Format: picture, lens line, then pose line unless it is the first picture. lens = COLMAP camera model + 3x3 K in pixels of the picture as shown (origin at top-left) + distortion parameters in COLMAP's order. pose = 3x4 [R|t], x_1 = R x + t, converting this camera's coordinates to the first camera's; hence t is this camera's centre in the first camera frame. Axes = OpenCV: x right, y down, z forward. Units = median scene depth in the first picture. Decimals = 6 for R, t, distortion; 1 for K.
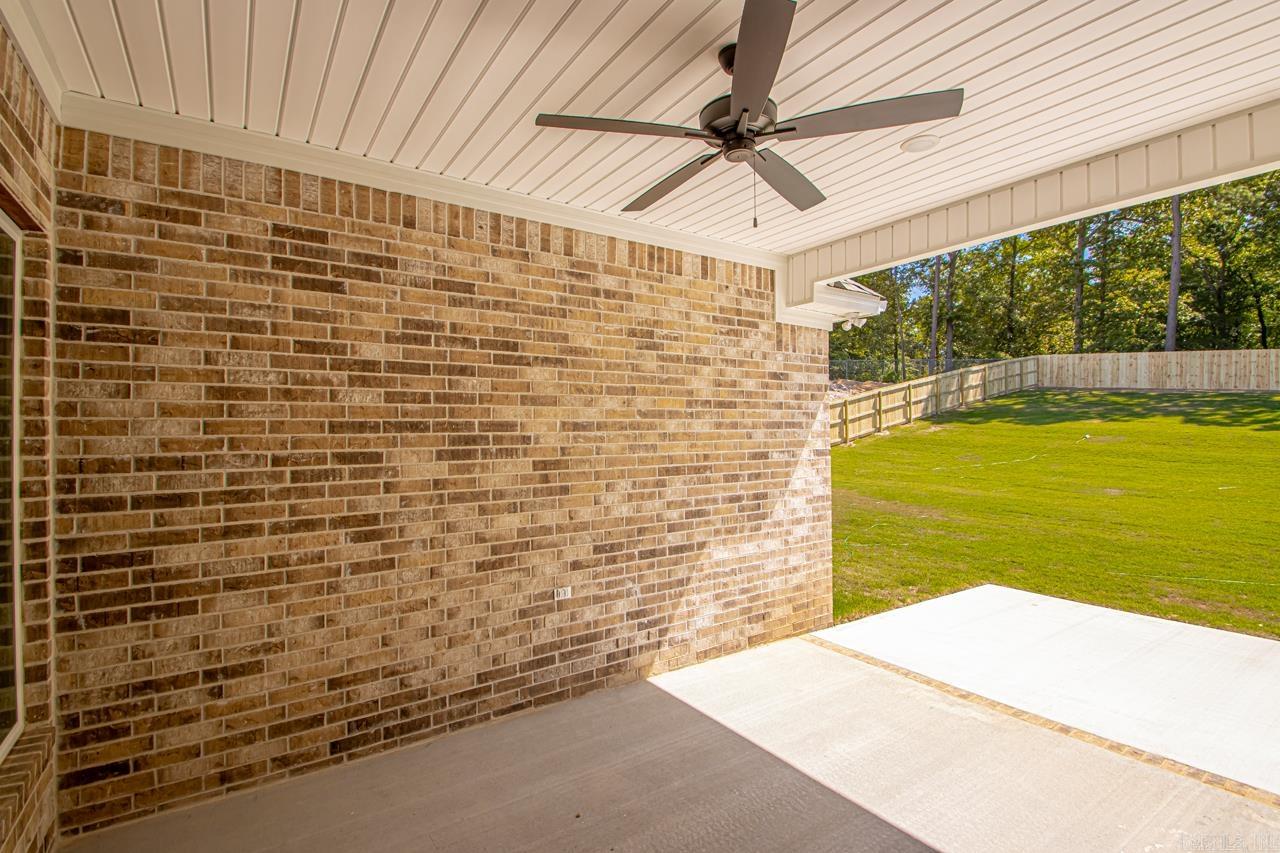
lens RADIAL K [[599.6, 0, 640.1], [0, 599.6, 425.1], [0, 0, 1]] dist [0.010431, -0.009322]
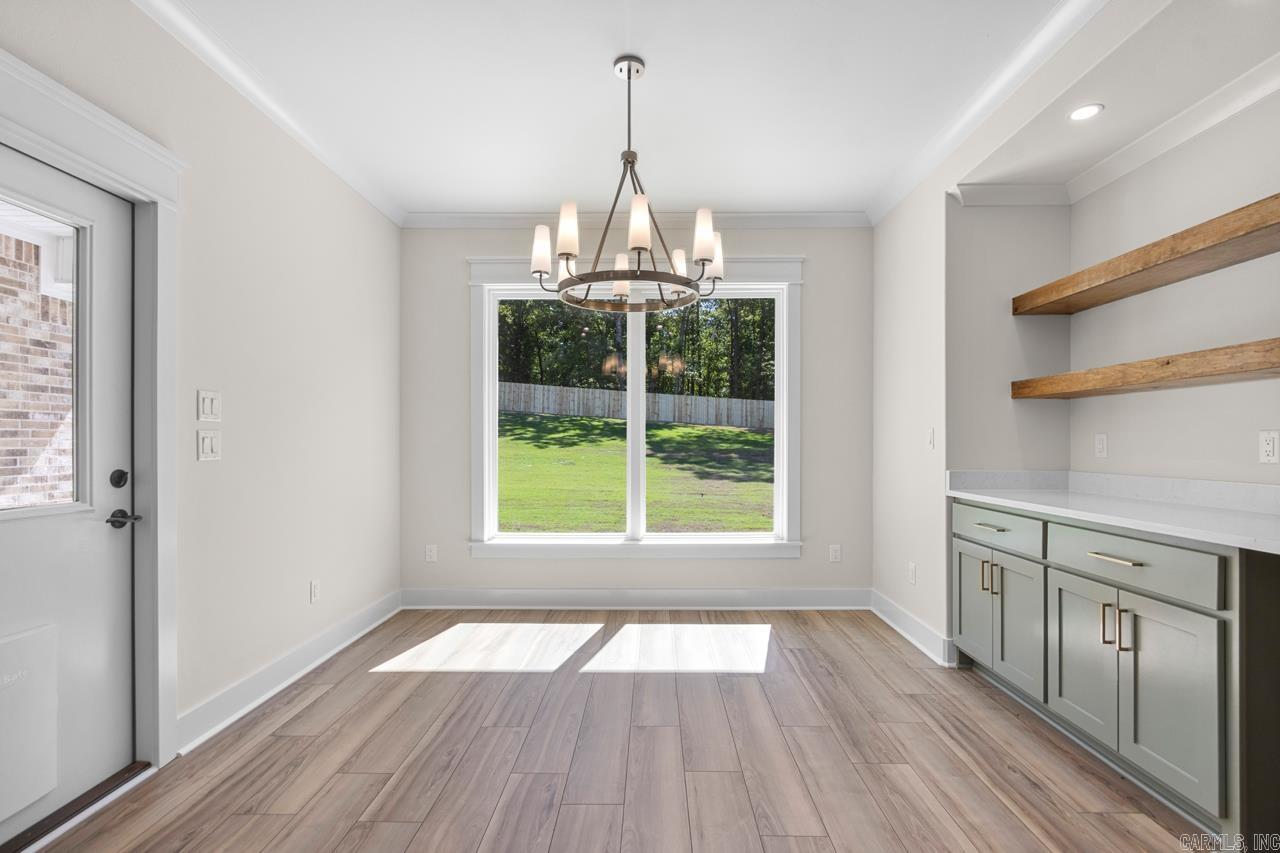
lens RADIAL K [[599.6, 0, 648.0], [0, 599.6, 443.1], [0, 0, 1]] dist [0.010431, -0.009322]
pose [[0.571312, 0.007325, 0.820701, -0.033258], [-0.013160, 0.999913, 0.000236, 0.079480], [-0.820628, -0.010935, 0.571358, -0.501318]]
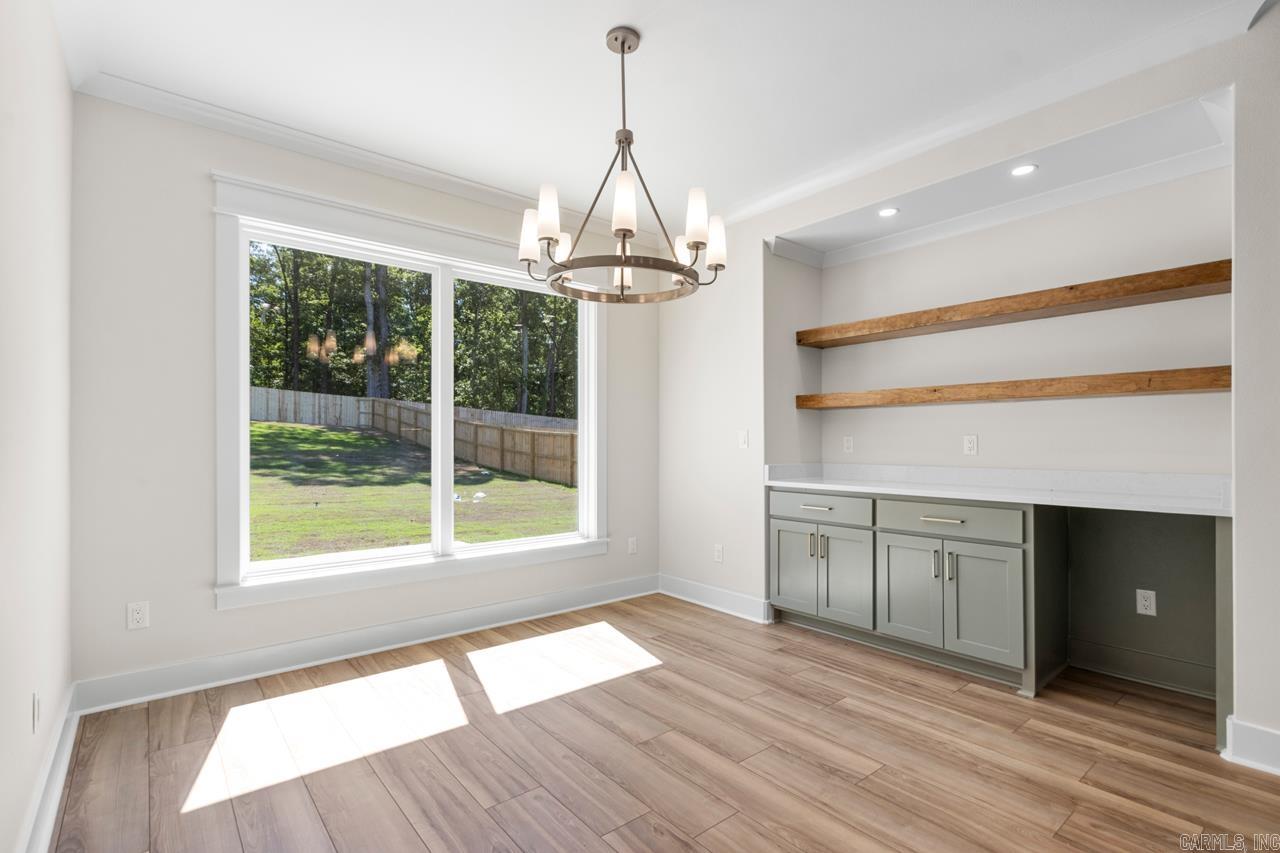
lens RADIAL K [[599.6, 0, 651.8], [0, 599.6, 441.2], [0, 0, 1]] dist [0.010431, -0.009322]
pose [[-0.096710, 0.010209, 0.995260, -0.096296], [-0.009502, 0.999892, -0.011180, 0.083479], [-0.995267, -0.010538, -0.096602, -0.182796]]
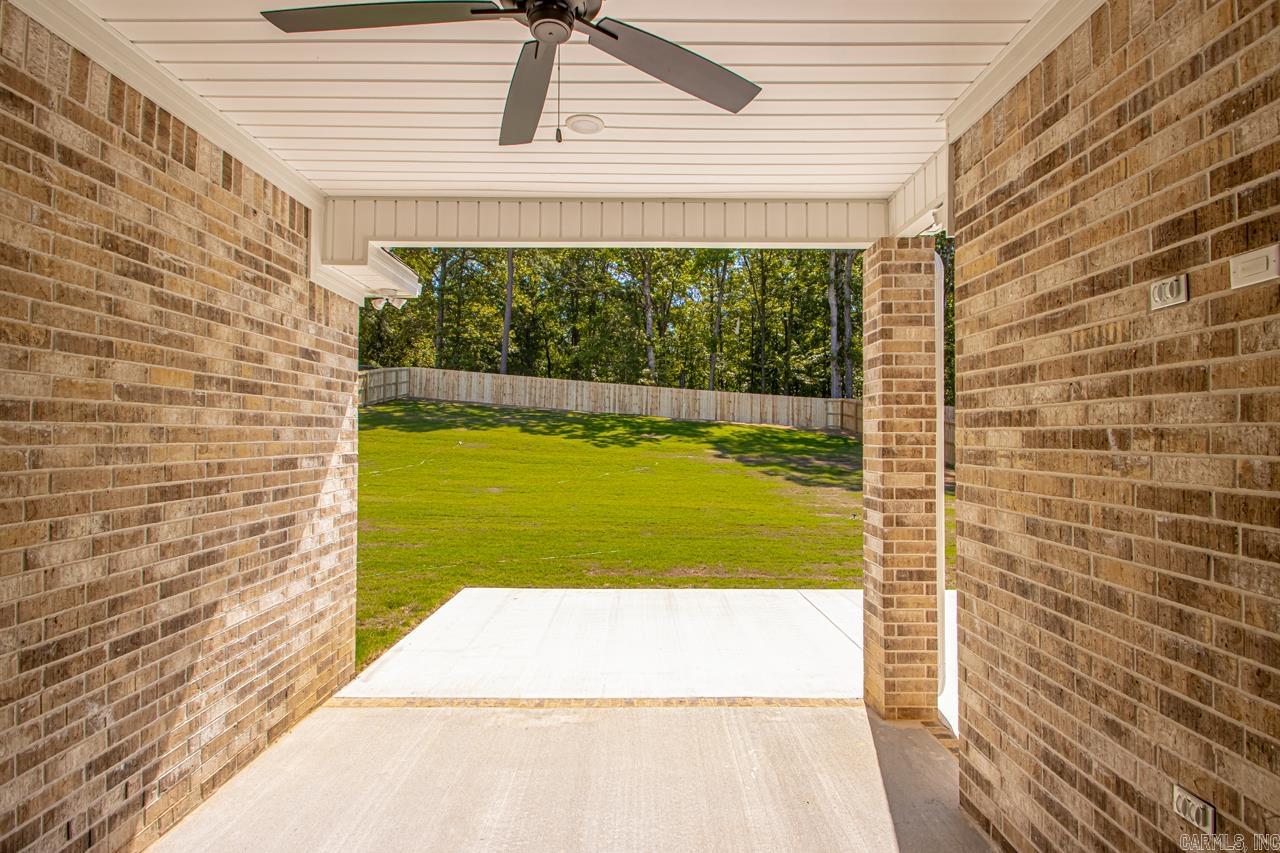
lens RADIAL K [[628.7, 0, 646.5], [0, 628.7, 421.9], [0, 0, 1]] dist [0.011781, -0.013266]
pose [[0.556178, 0.029301, 0.830546, -0.168515], [-0.015765, 0.999570, -0.024707, 0.012258], [-0.830914, 0.000648, 0.556401, 0.219819]]
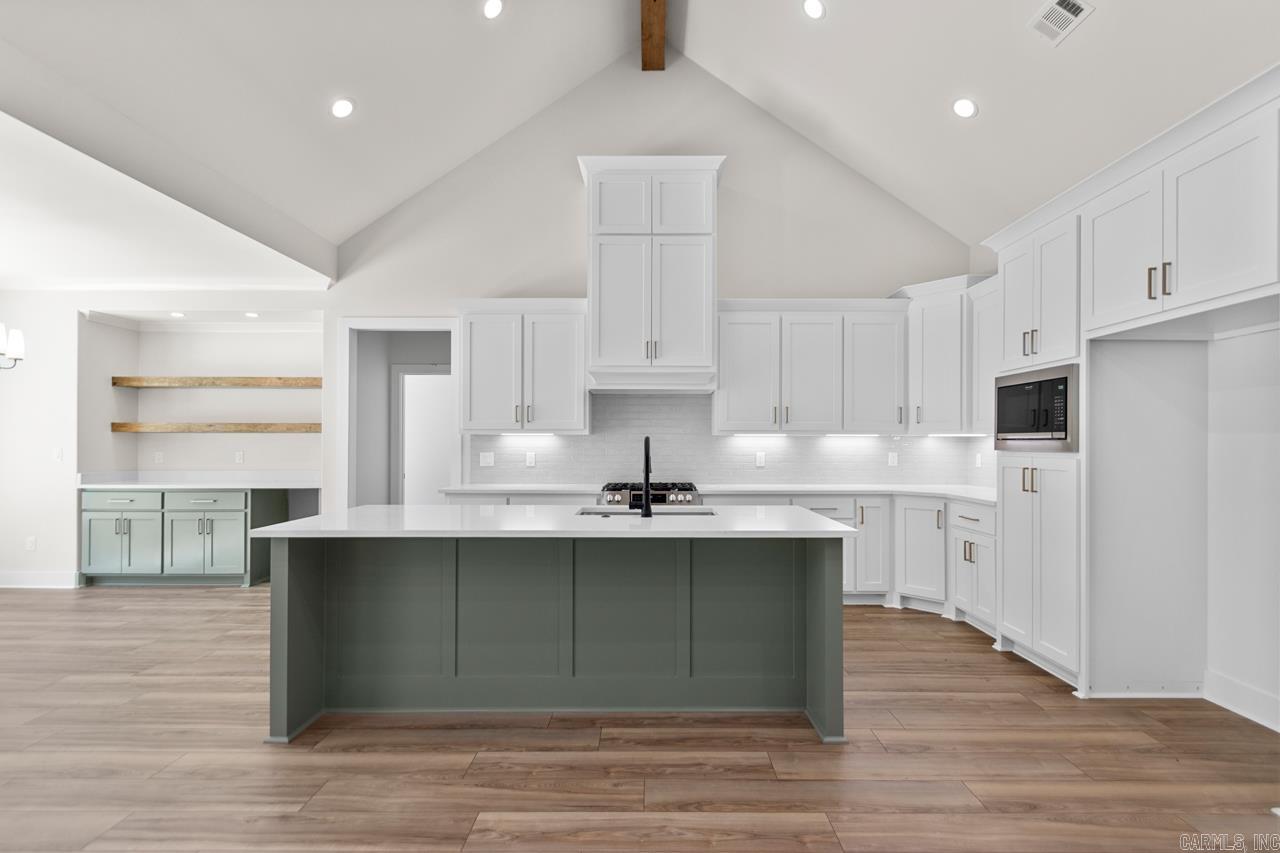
lens RADIAL K [[599.6, 0, 651.4], [0, 599.6, 437.2], [0, 0, 1]] dist [0.010431, -0.009322]
pose [[-0.823894, 0.013388, 0.566586, -0.779154], [0.000182, 0.999727, -0.023358, 0.064695], [-0.566744, -0.019142, -0.823671, -0.101303]]
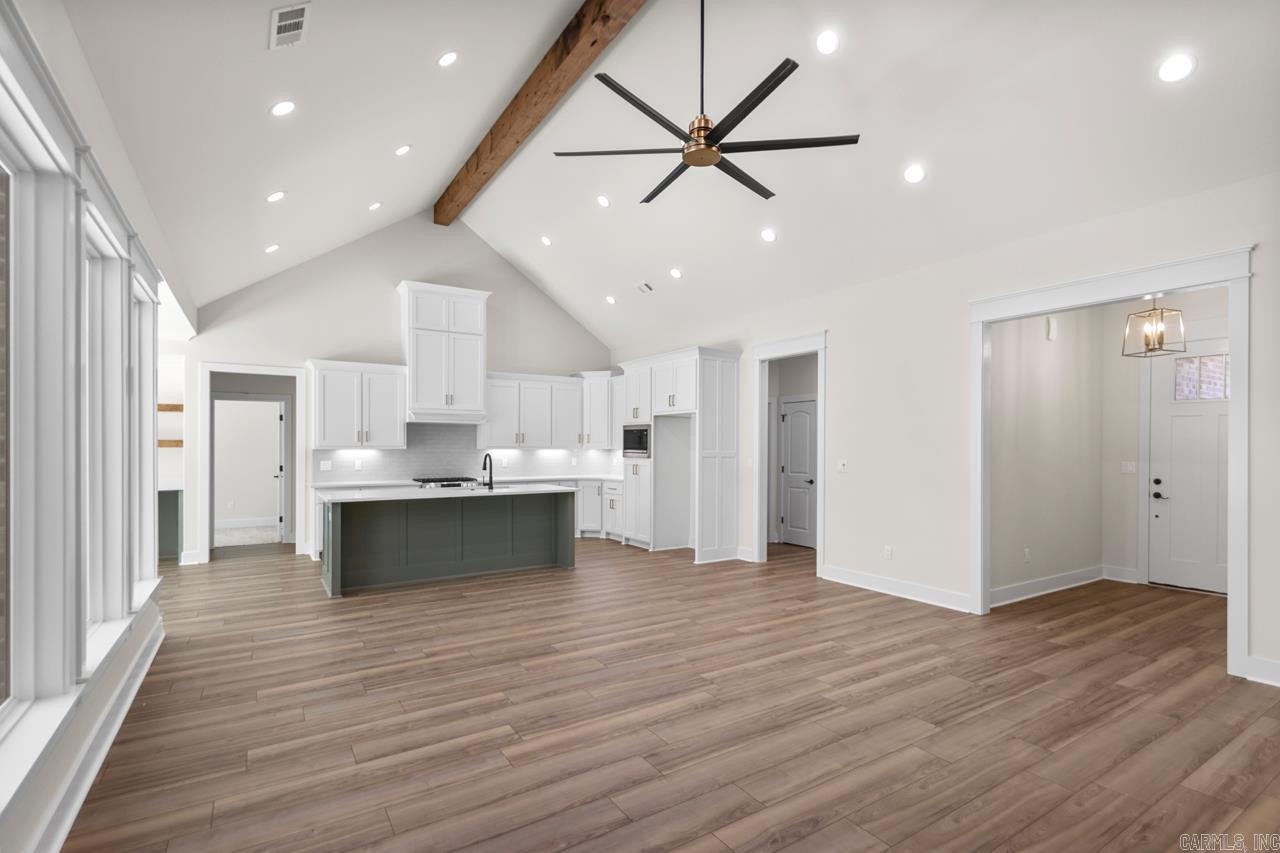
lens RADIAL K [[599.6, 0, 653.9], [0, 599.6, 447.1], [0, 0, 1]] dist [0.010431, -0.009322]
pose [[-0.999746, 0.007916, 0.021085, -0.832434], [0.007753, 0.999940, -0.007801, 0.048460], [-0.021146, -0.007635, -0.999747, 0.746583]]
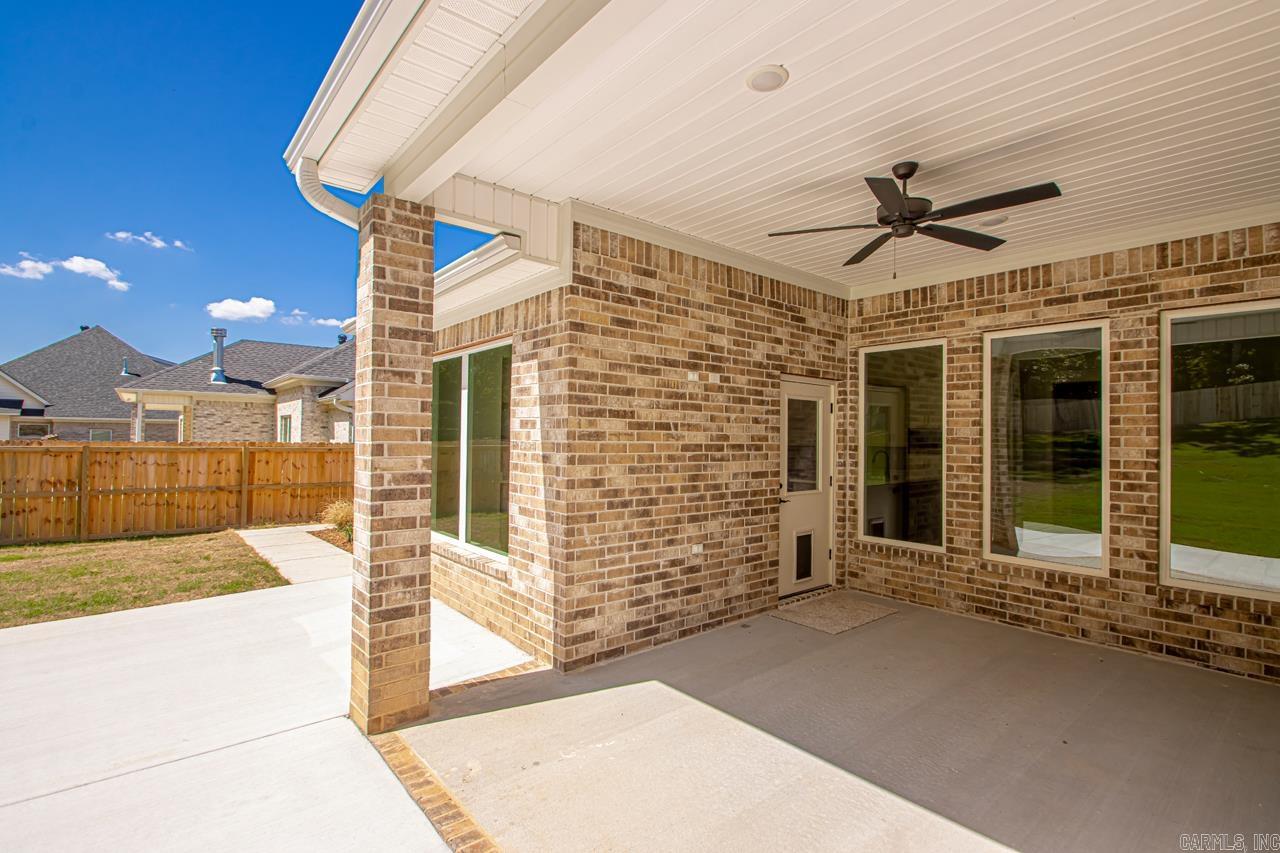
lens RADIAL K [[599.6, 0, 646.9], [0, 599.6, 426.8], [0, 0, 1]] dist [0.010431, -0.009322]
pose [[-0.994502, -0.003490, -0.104655, 0.429157], [-0.000531, 0.999600, -0.028291, 0.034727], [0.104712, -0.028080, -0.994106, 1.084215]]
